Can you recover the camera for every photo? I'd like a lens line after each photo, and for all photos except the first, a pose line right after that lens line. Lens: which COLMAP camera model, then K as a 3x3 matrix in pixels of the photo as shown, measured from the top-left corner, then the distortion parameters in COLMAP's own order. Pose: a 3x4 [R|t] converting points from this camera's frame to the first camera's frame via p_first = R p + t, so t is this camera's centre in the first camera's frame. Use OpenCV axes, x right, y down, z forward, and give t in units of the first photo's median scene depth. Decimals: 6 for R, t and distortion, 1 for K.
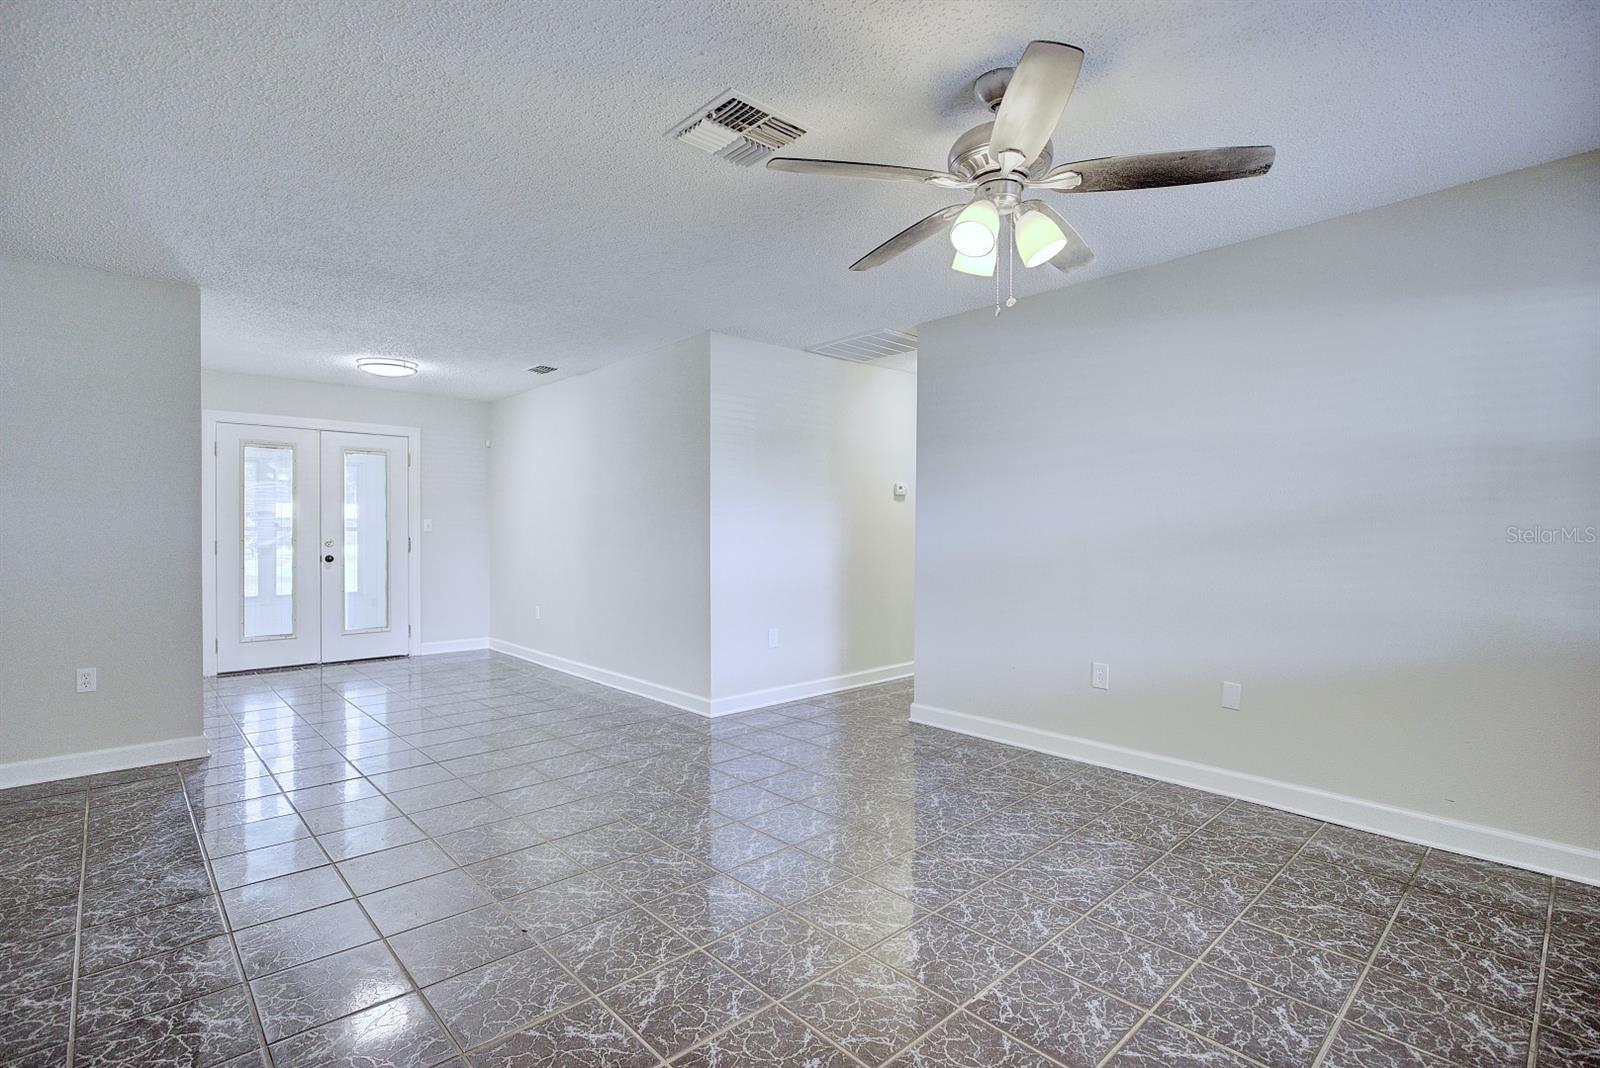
lens RADIAL K [[752.1, 0, 800.0], [0, 752.1, 534.0], [0, 0, 1]] dist [-0.021352, 0.008925]
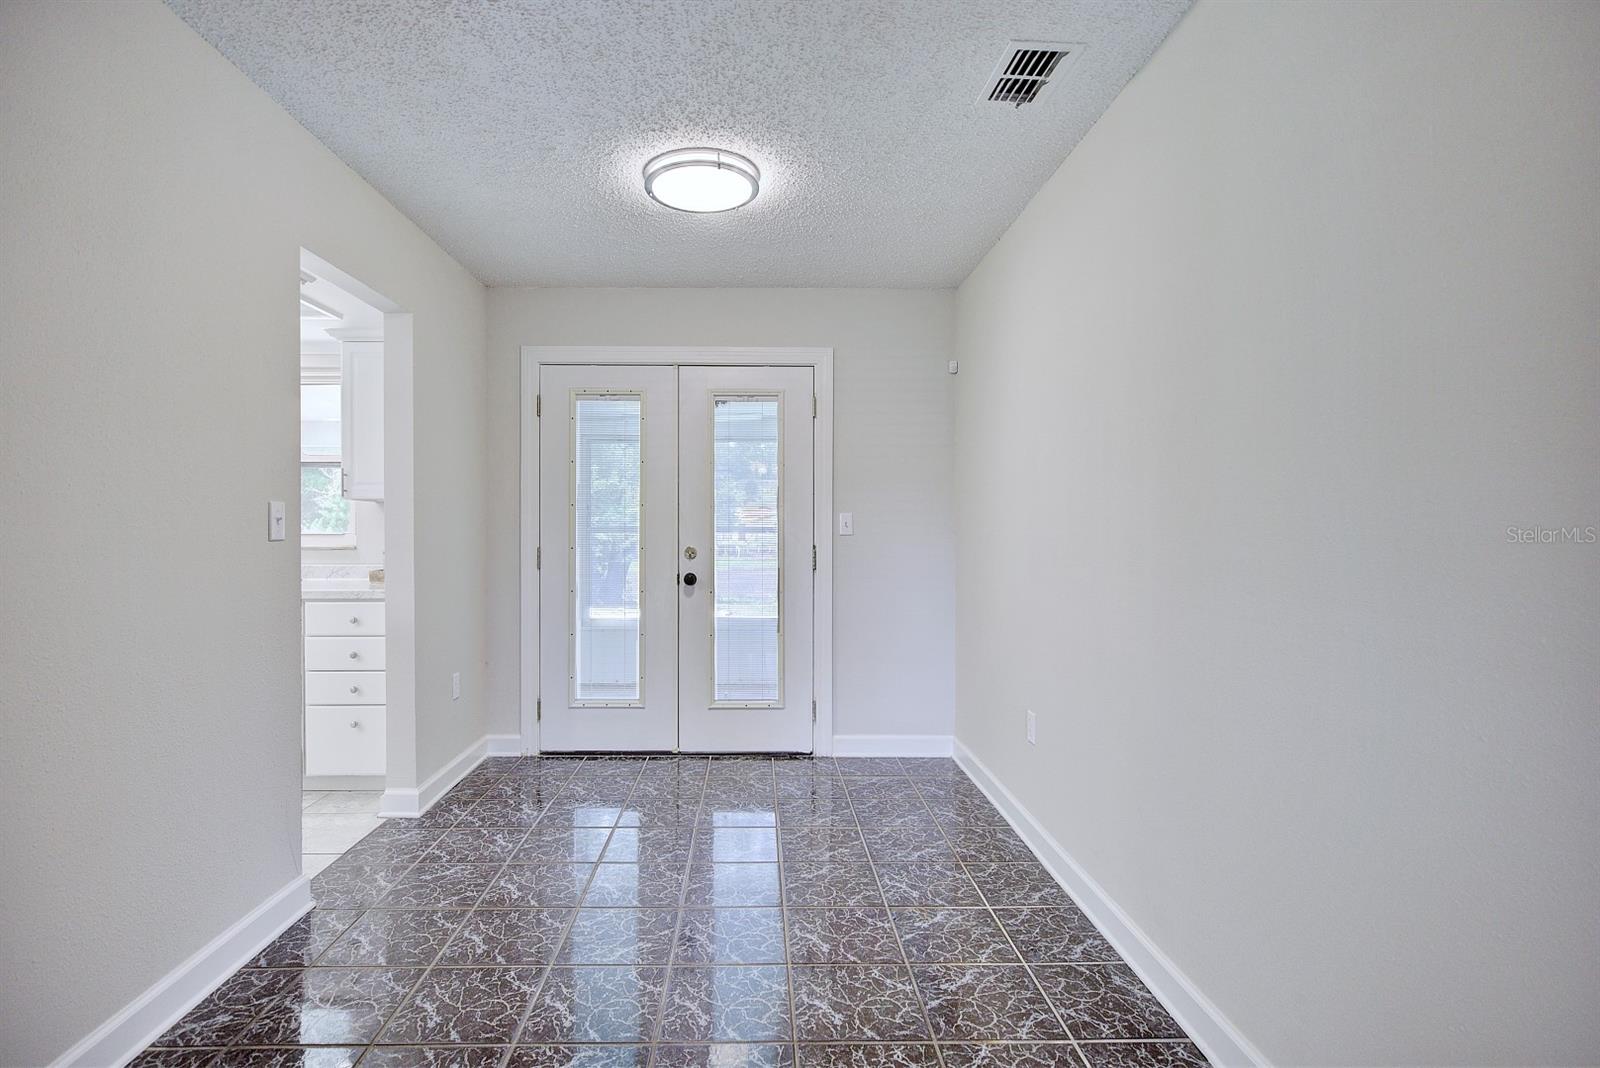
lens RADIAL K [[756.1, 0, 775.7], [0, 756.1, 532.9], [0, 0, 1]] dist [0.000651, 0.000040]
pose [[0.749607, 0.007461, -0.661841, -0.199677], [-0.004552, 0.999971, 0.006118, -0.009054], [0.661868, -0.001573, 0.749619, 0.657982]]
